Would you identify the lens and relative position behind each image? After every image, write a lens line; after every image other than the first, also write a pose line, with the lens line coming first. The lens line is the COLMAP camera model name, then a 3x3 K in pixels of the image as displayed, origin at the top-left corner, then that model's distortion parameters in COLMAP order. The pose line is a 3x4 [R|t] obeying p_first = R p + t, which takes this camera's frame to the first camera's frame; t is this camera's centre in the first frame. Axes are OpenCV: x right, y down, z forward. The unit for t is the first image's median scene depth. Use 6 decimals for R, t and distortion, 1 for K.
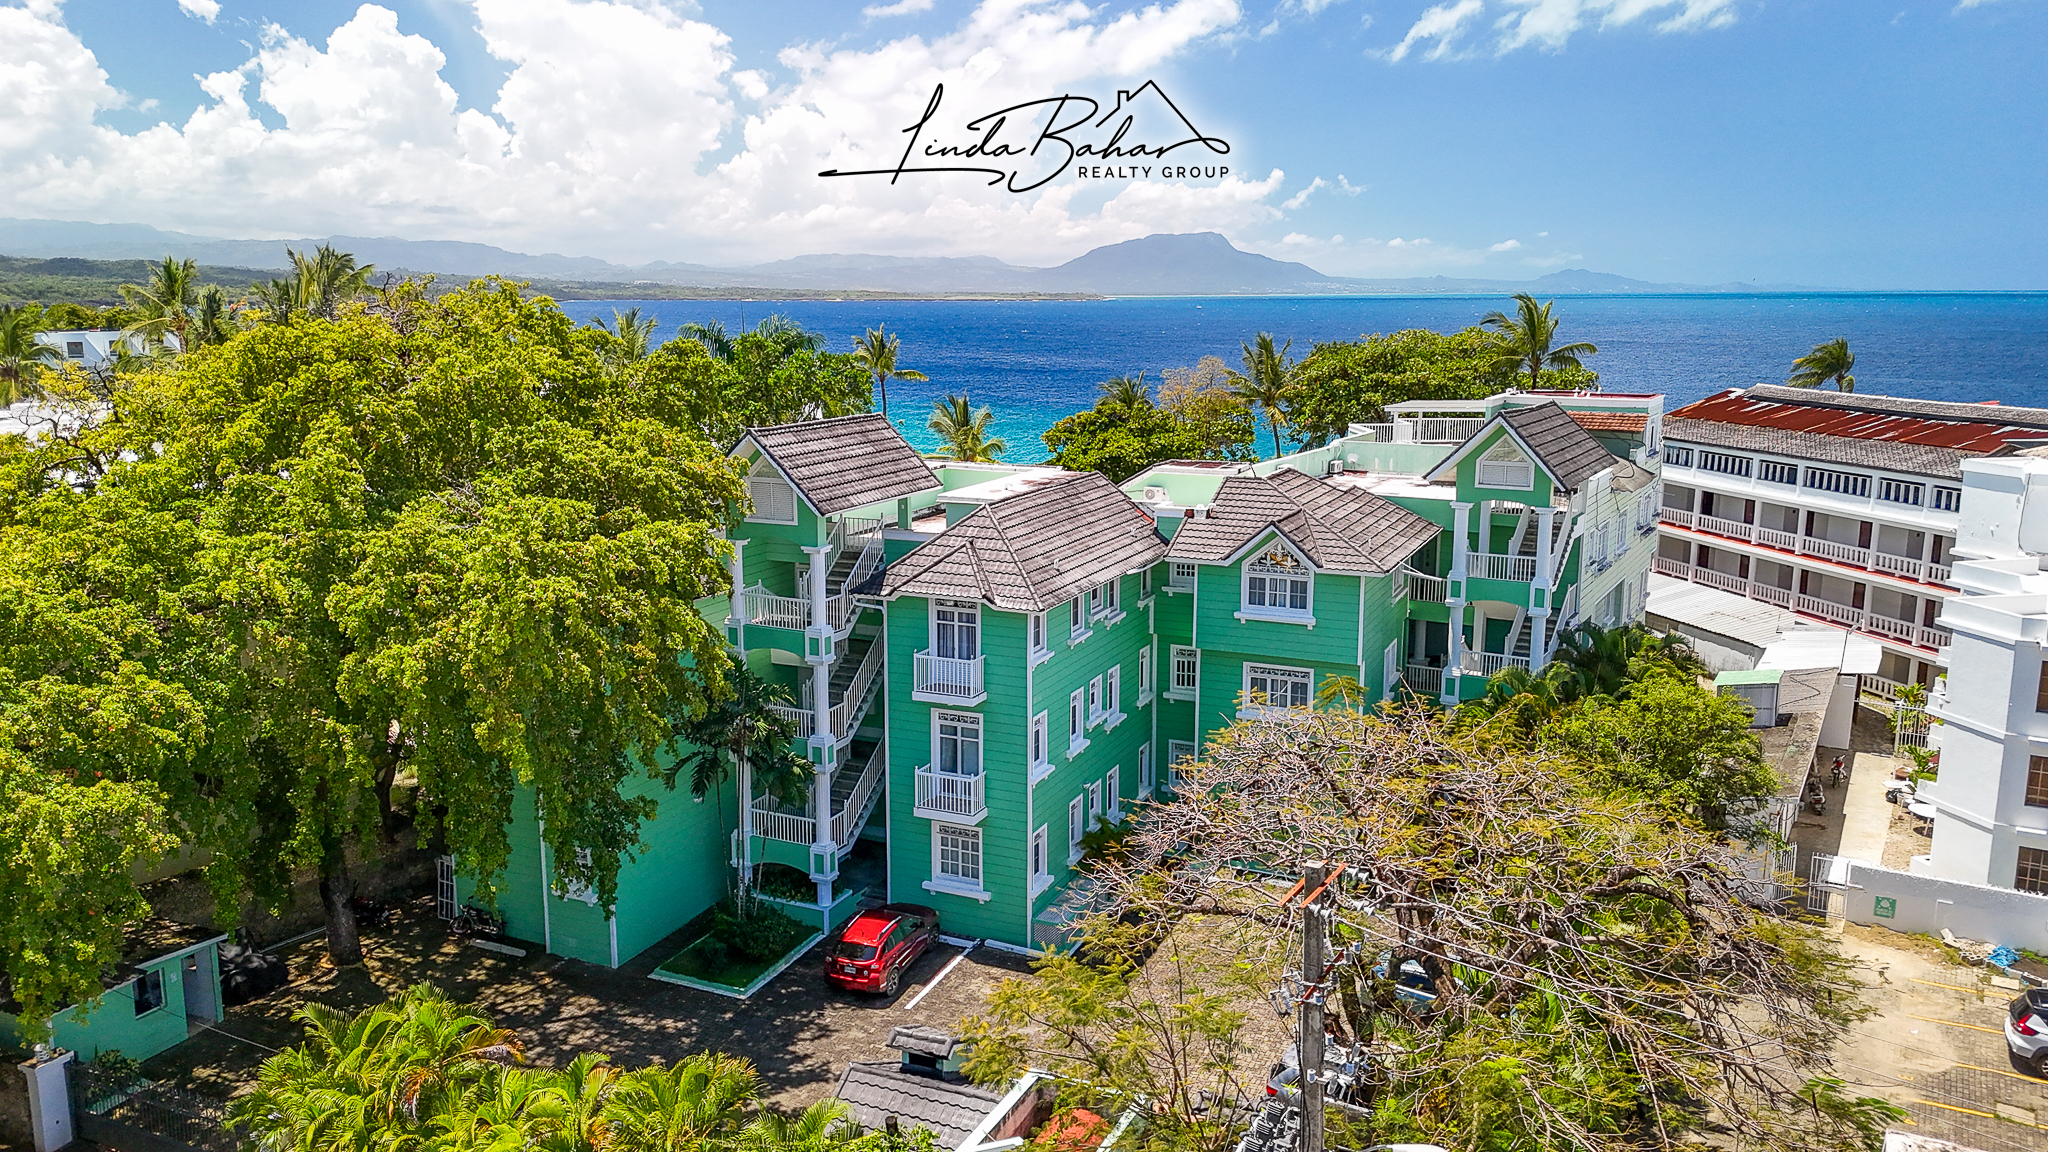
lens RADIAL K [[1507.7, 0, 1008.5], [0, 1507.7, 576.4], [0, 0, 1]] dist [0.098141, -0.109857]
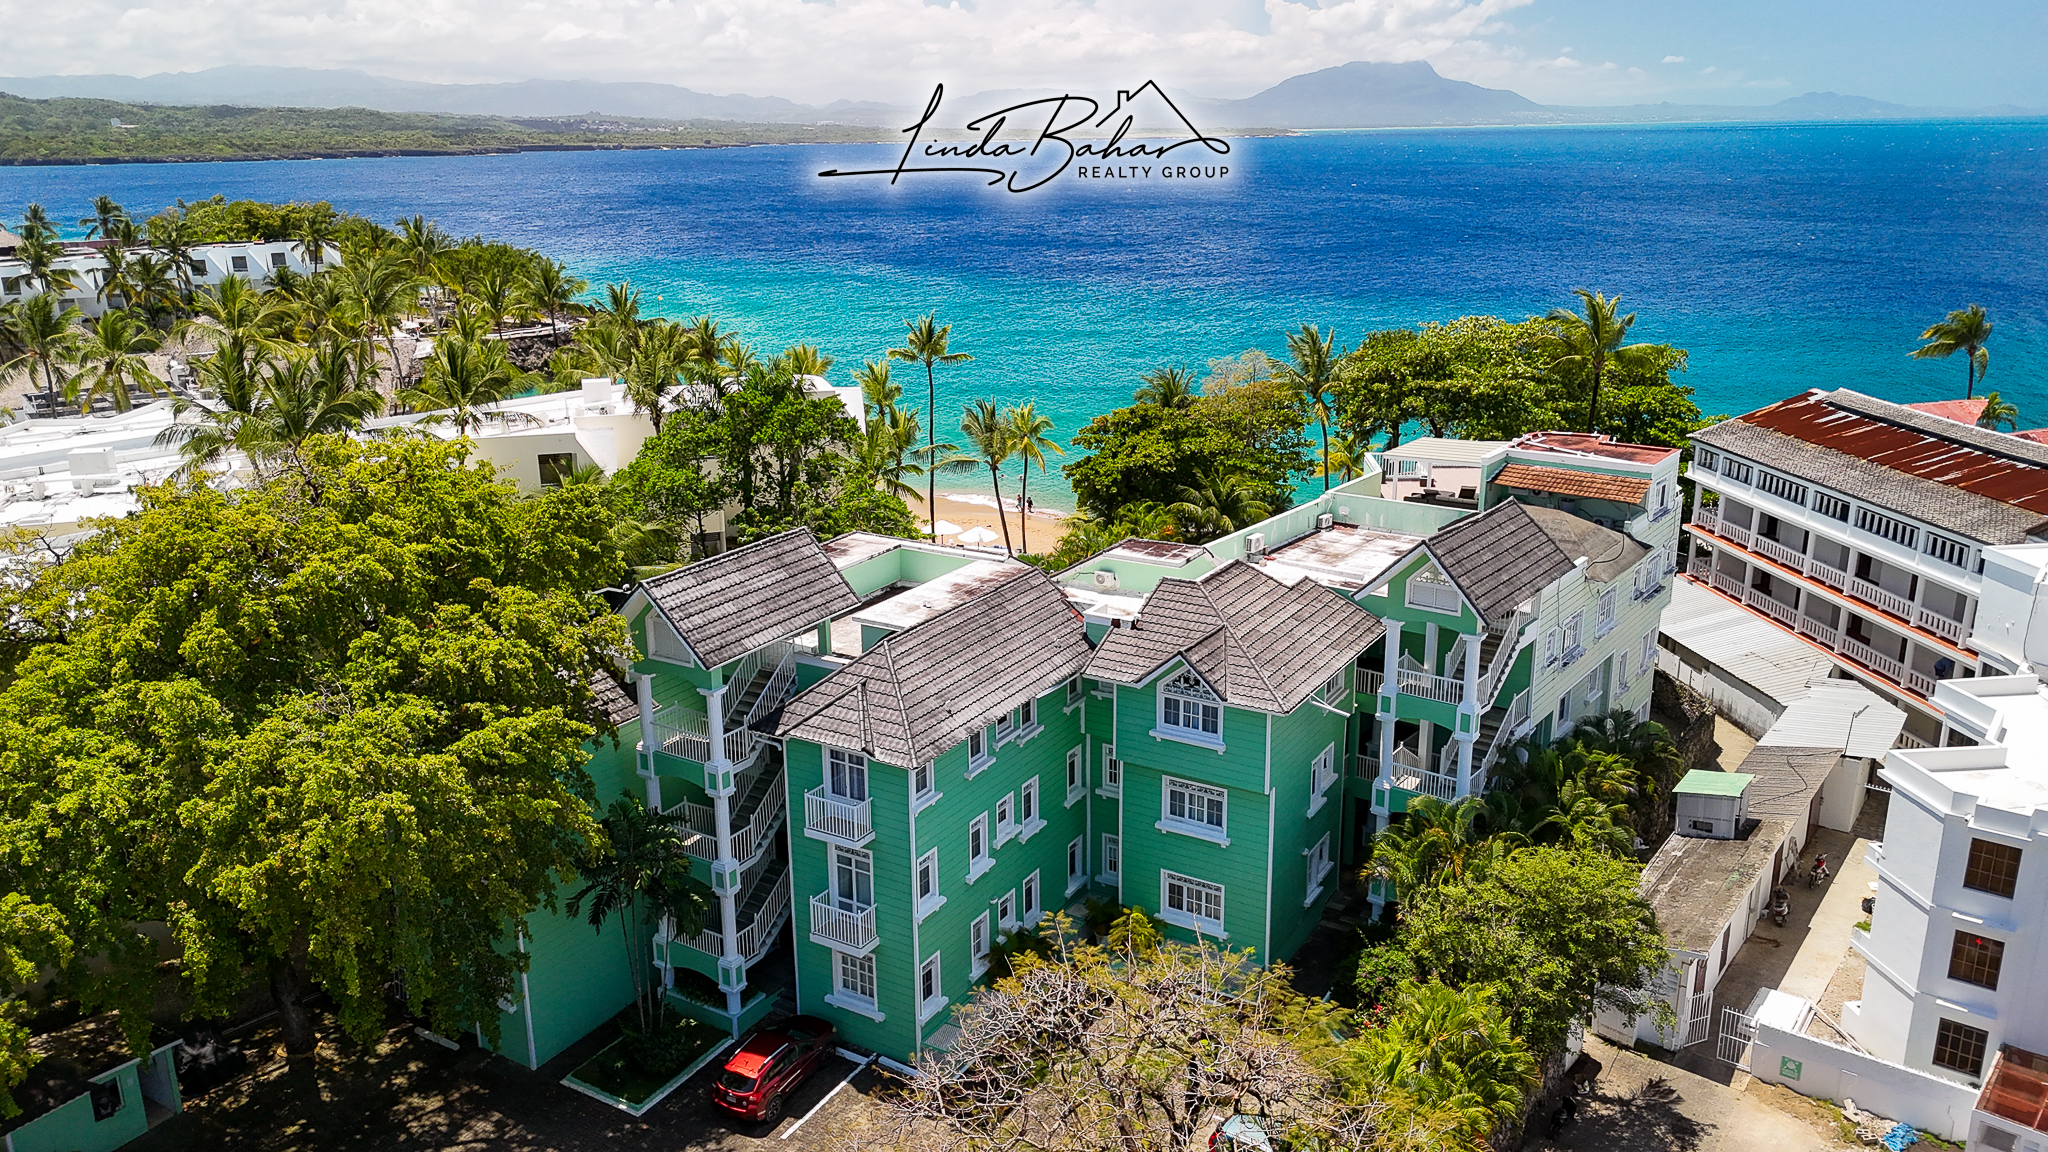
lens RADIAL K [[1507.7, 0, 1008.5], [0, 1507.7, 576.4], [0, 0, 1]] dist [0.098141, -0.109857]
pose [[0.992964, 0.022125, -0.116335, 0.180840], [-0.010300, 0.994804, 0.101283, -0.189872], [0.117971, -0.099372, 0.988032, 0.004996]]
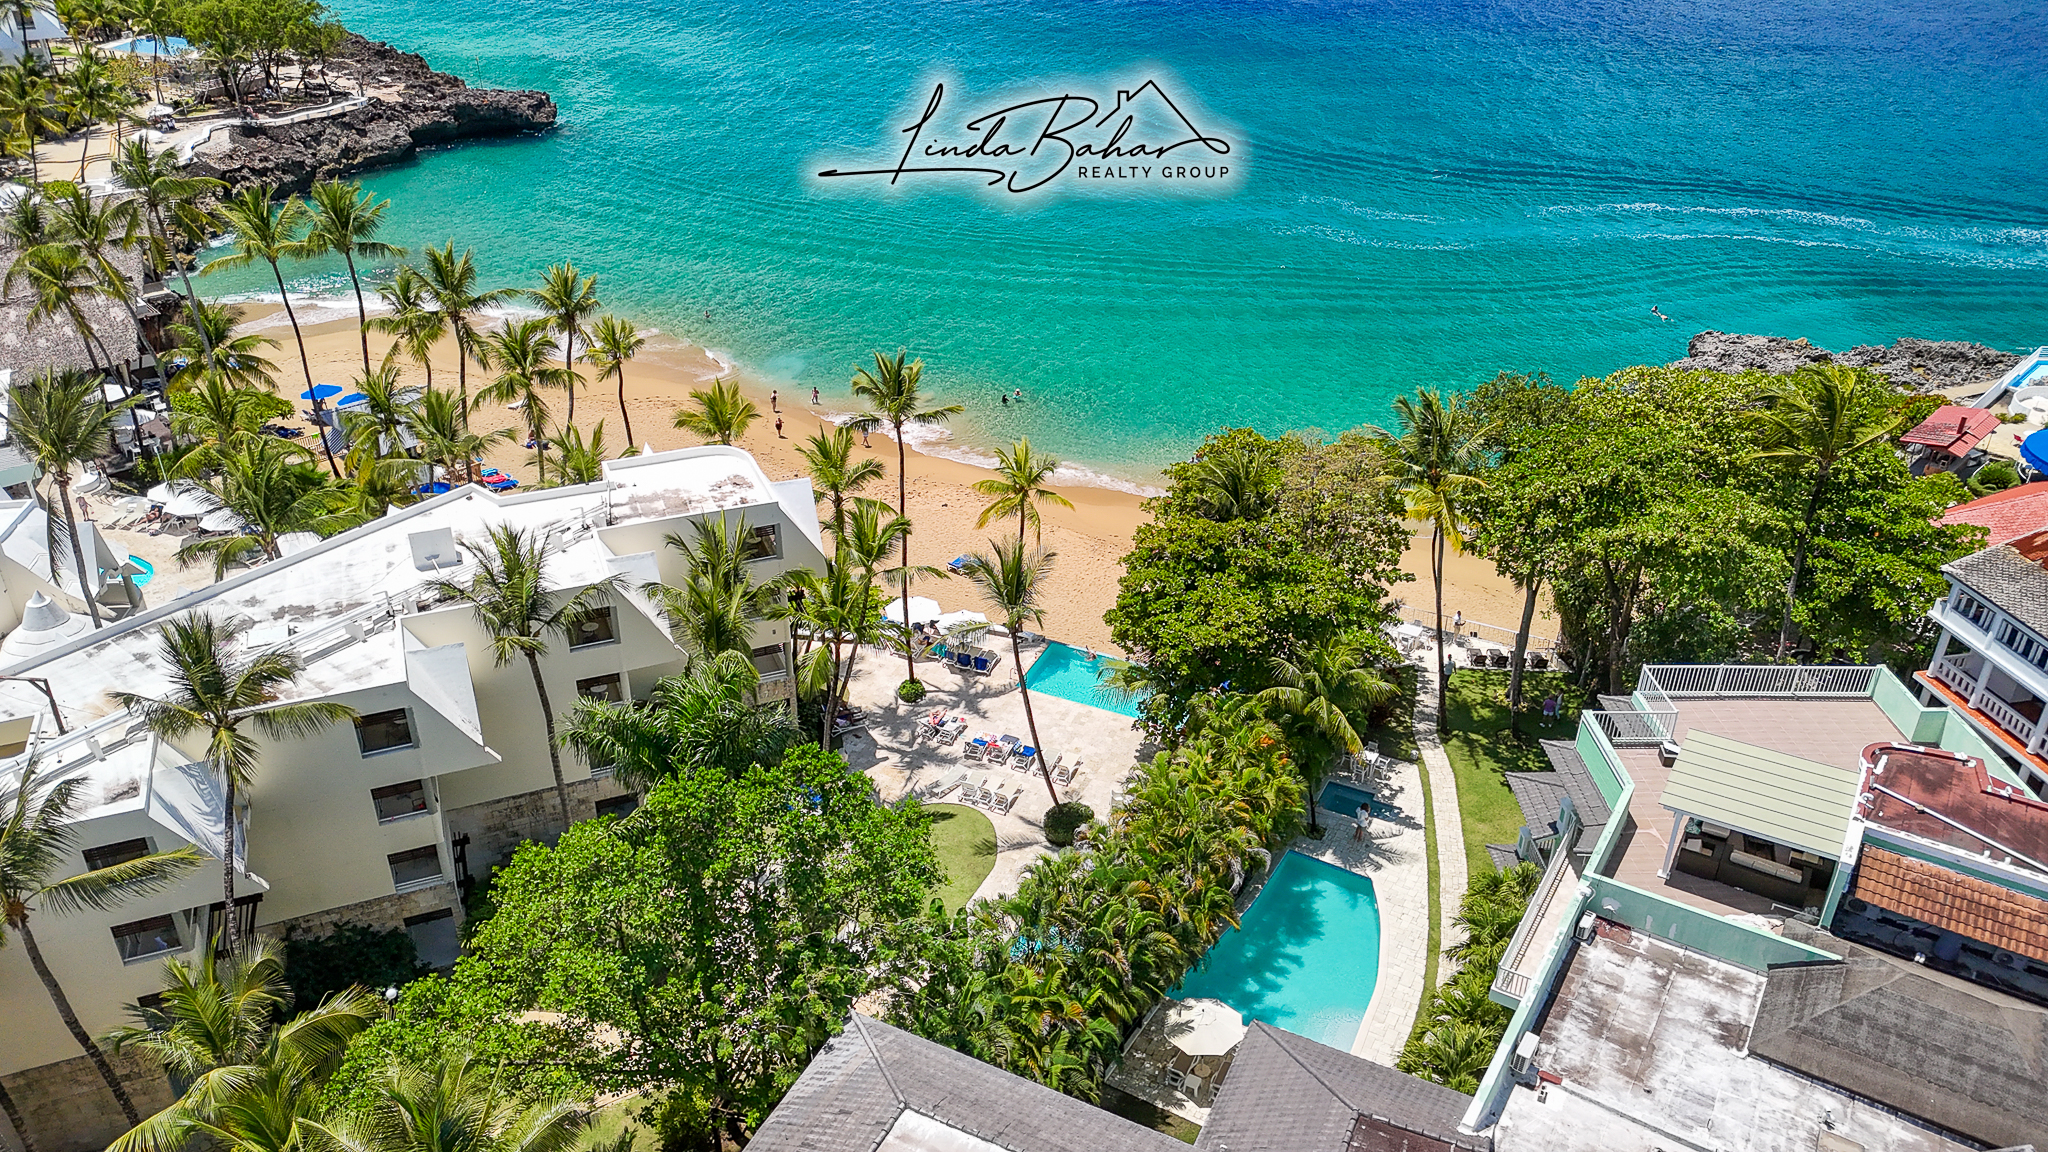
lens RADIAL K [[1507.7, 0, 1008.5], [0, 1507.7, 576.4], [0, 0, 1]] dist [0.098141, -0.109857]
pose [[0.999630, 0.017219, -0.021049, -0.028950], [-0.009442, 0.945616, 0.325149, -0.606159], [0.025503, -0.324830, 0.945428, 0.592928]]
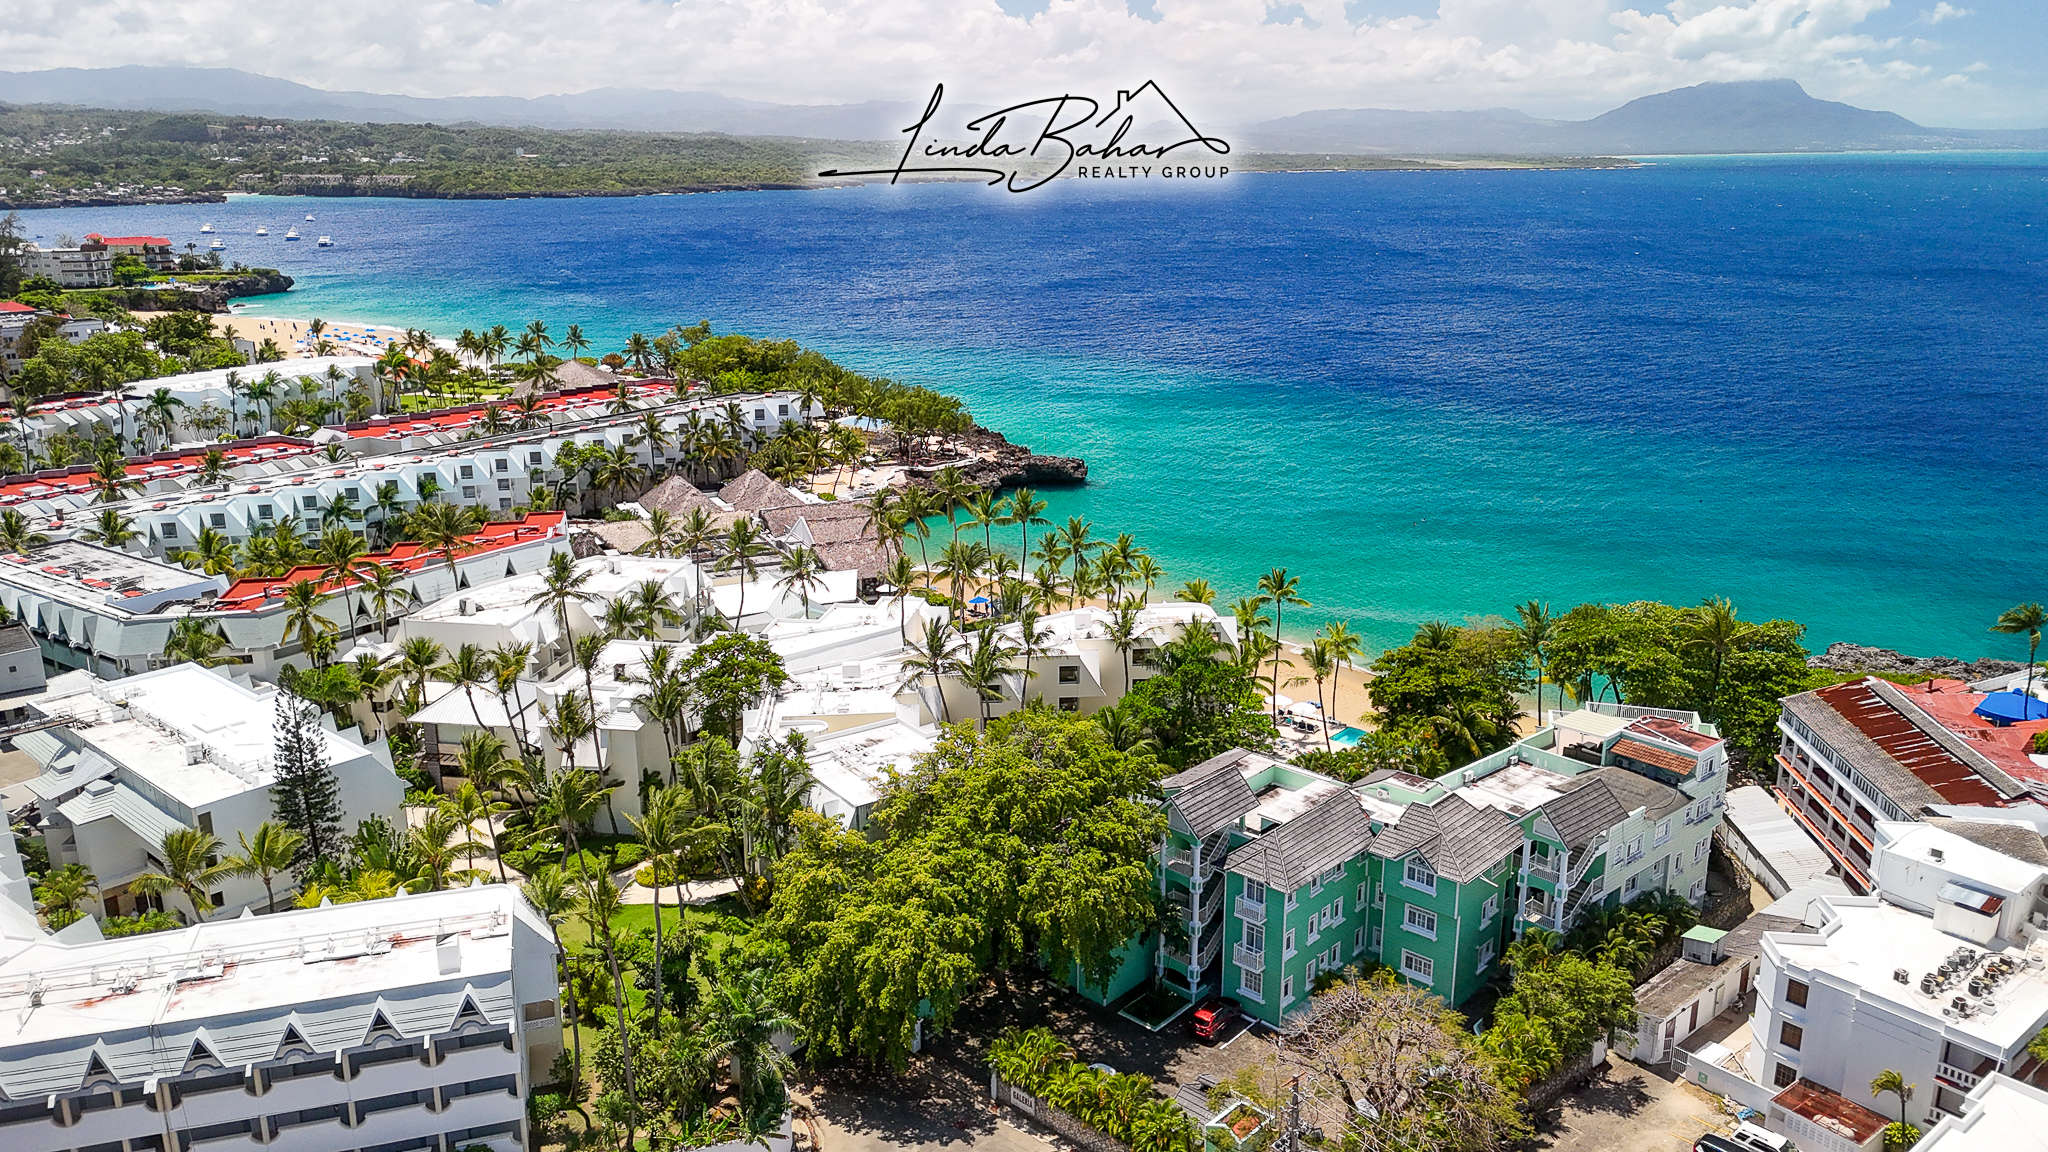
lens RADIAL K [[1507.7, 0, 1008.5], [0, 1507.7, 576.4], [0, 0, 1]] dist [0.098141, -0.109857]
pose [[0.949876, 0.082364, -0.301582, 0.248854], [-0.054929, 0.993634, 0.098361, -0.603258], [0.307763, -0.076866, 0.948353, -1.188328]]
